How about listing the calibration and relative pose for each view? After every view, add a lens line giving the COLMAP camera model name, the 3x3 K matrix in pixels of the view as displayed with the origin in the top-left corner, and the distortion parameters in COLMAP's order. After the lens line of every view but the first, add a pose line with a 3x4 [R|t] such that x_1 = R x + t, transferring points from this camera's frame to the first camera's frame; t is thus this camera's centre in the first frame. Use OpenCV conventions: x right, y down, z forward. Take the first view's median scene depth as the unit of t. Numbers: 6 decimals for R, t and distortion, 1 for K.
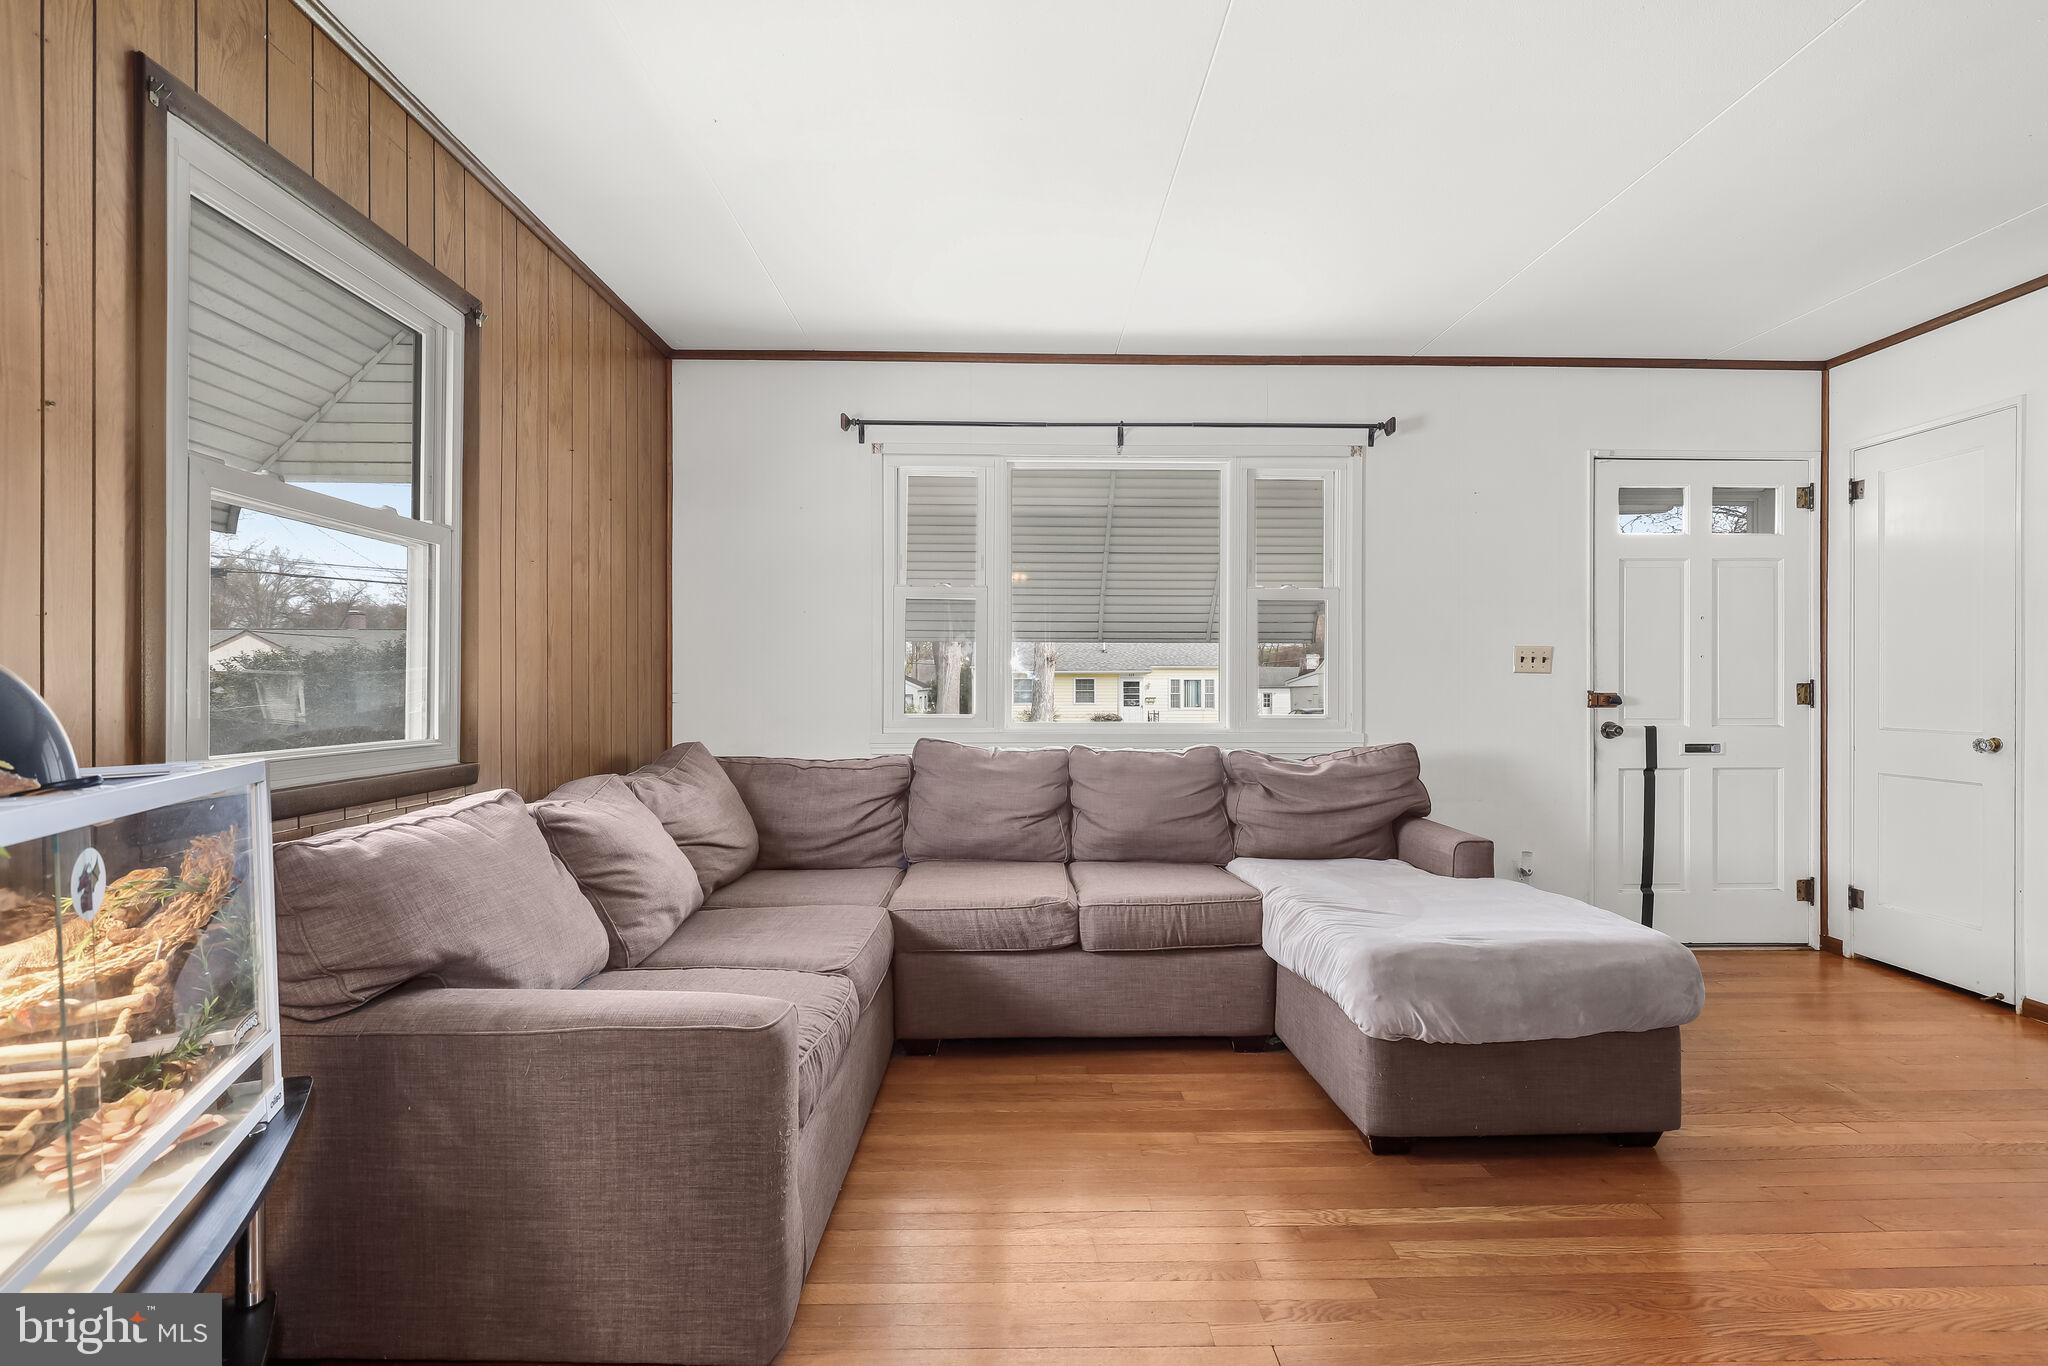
lens RADIAL K [[935.1, 0, 1029.8], [0, 935.1, 685.6], [0, 0, 1]] dist [-0.000798, 0.000768]
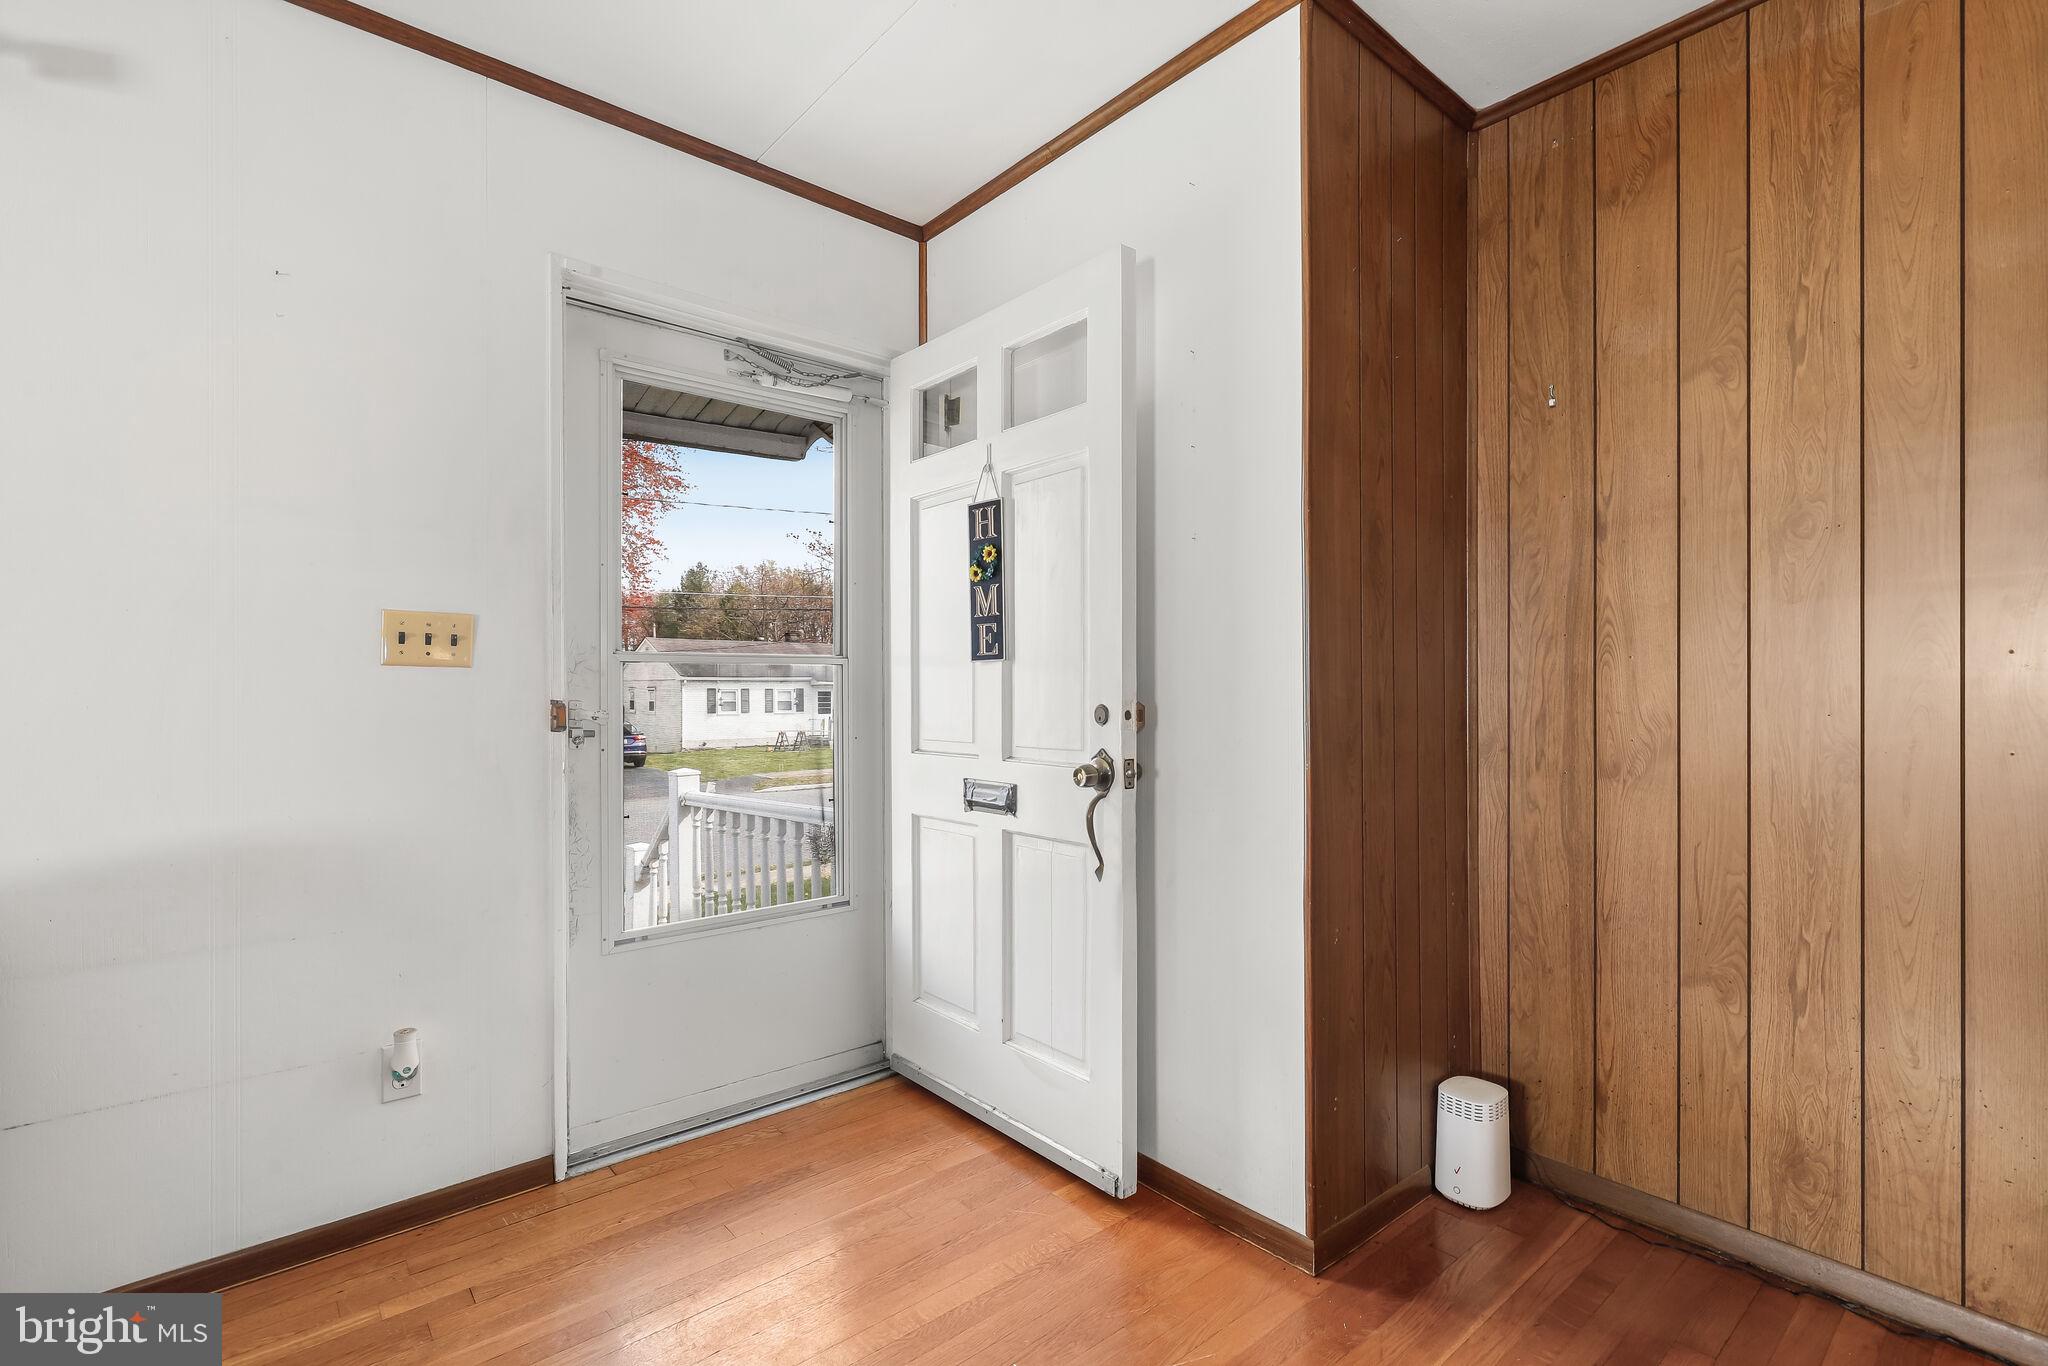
lens RADIAL K [[935.1, 0, 1026.9], [0, 935.1, 690.9], [0, 0, 1]] dist [-0.000798, 0.000768]
pose [[0.774287, -0.002917, 0.632828, 0.546419], [0.004476, 0.999990, -0.000867, 0.002096], [-0.632819, 0.003504, 0.774292, 0.477583]]
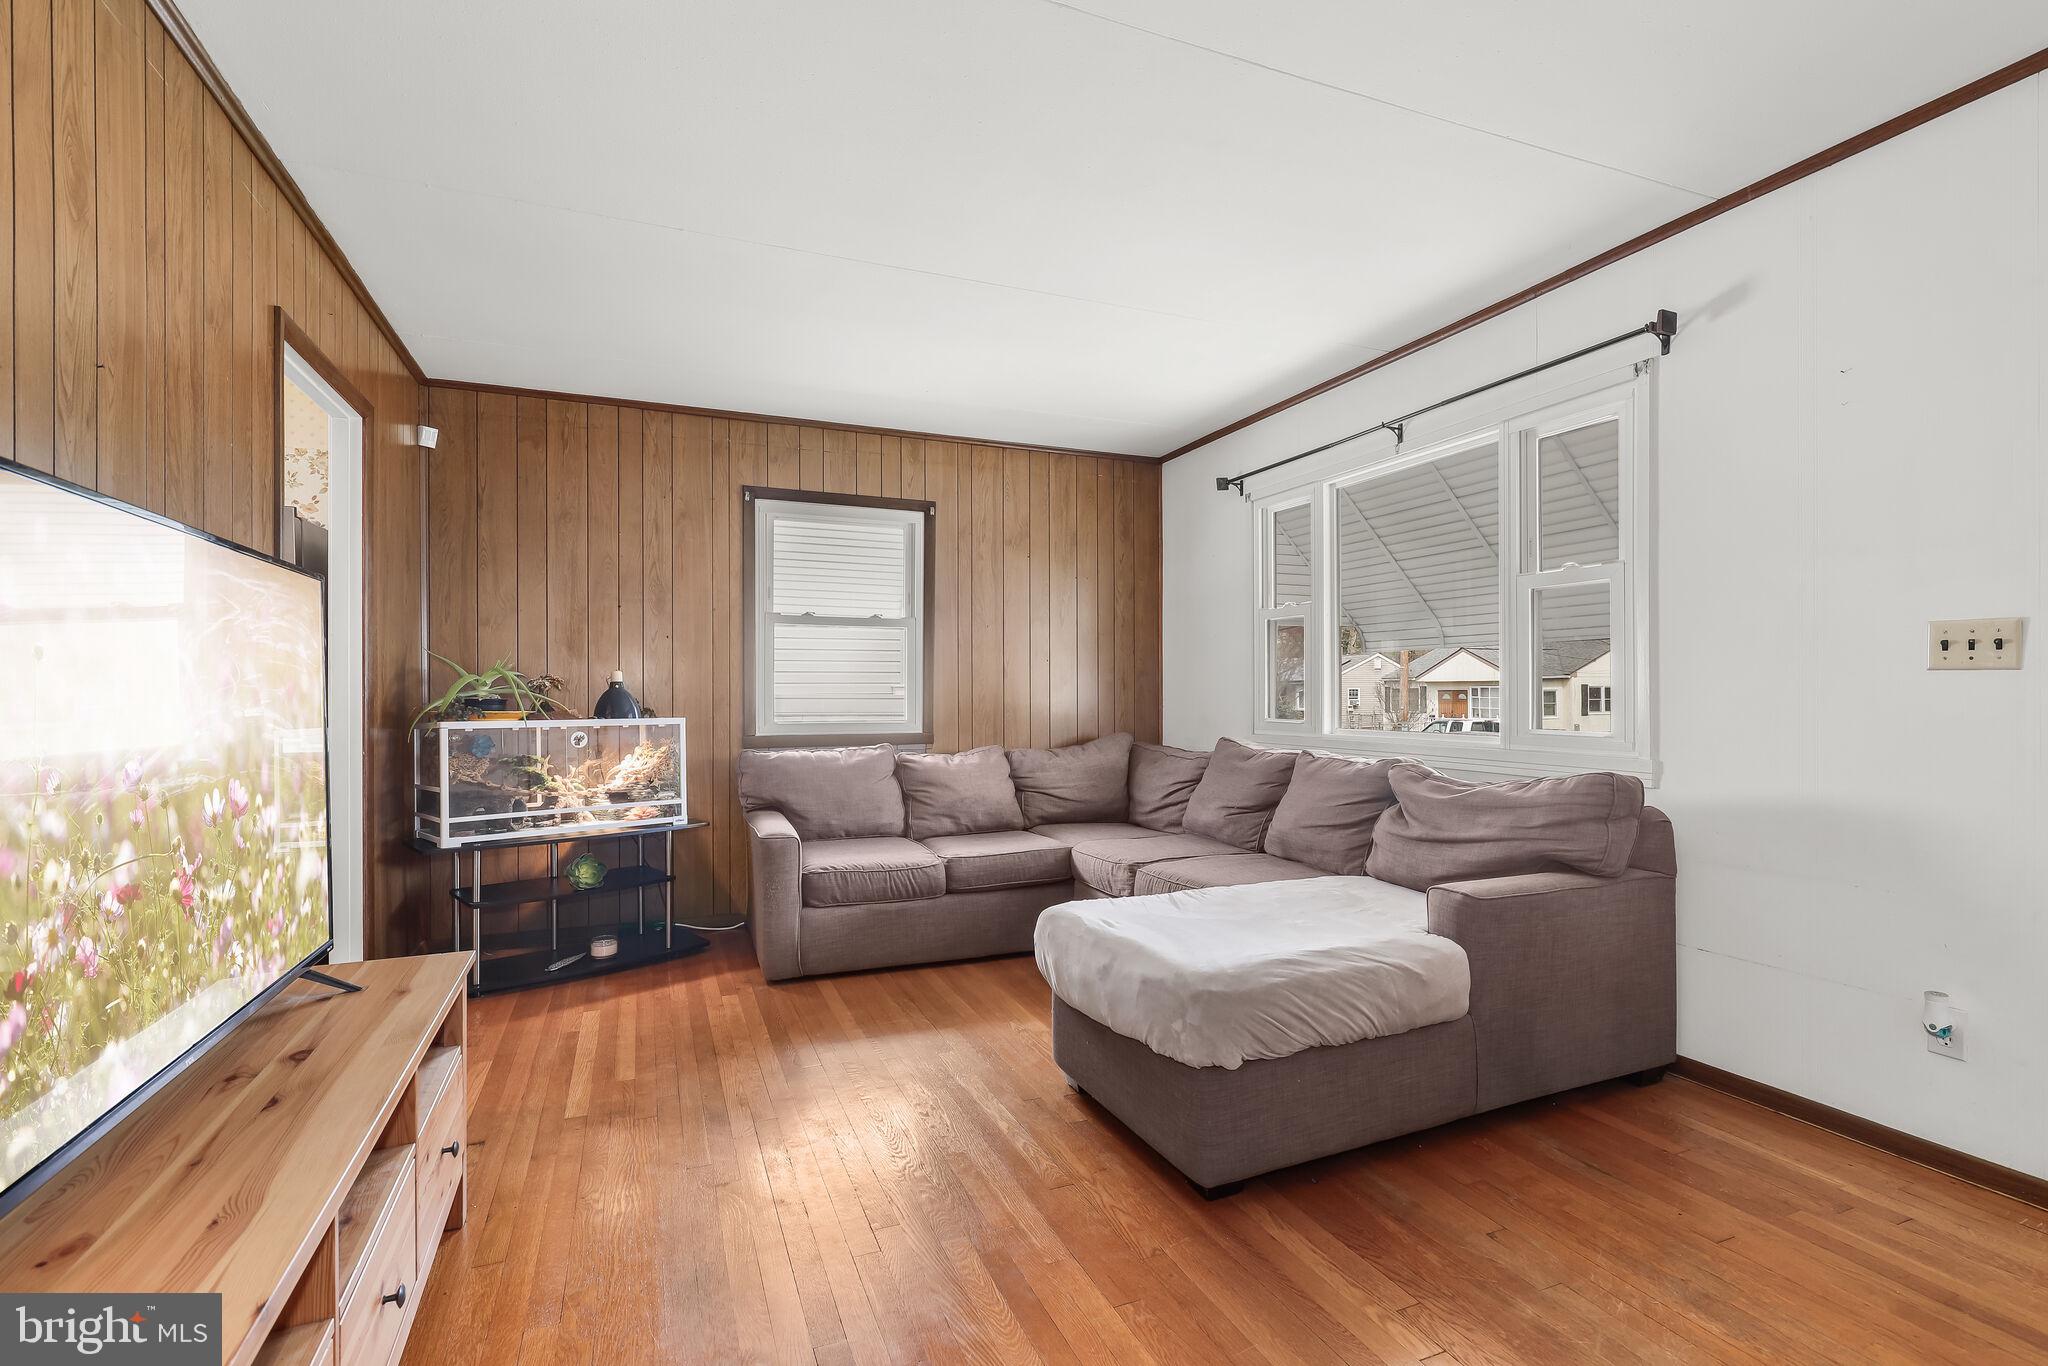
lens RADIAL K [[935.1, 0, 1026.0], [0, 935.1, 690.2], [0, 0, 1]] dist [-0.000798, 0.000768]
pose [[0.359451, -0.005052, -0.933150, 0.984760], [0.002985, 0.999986, -0.004264, -0.000847], [0.933159, -0.001253, 0.359461, 0.342940]]
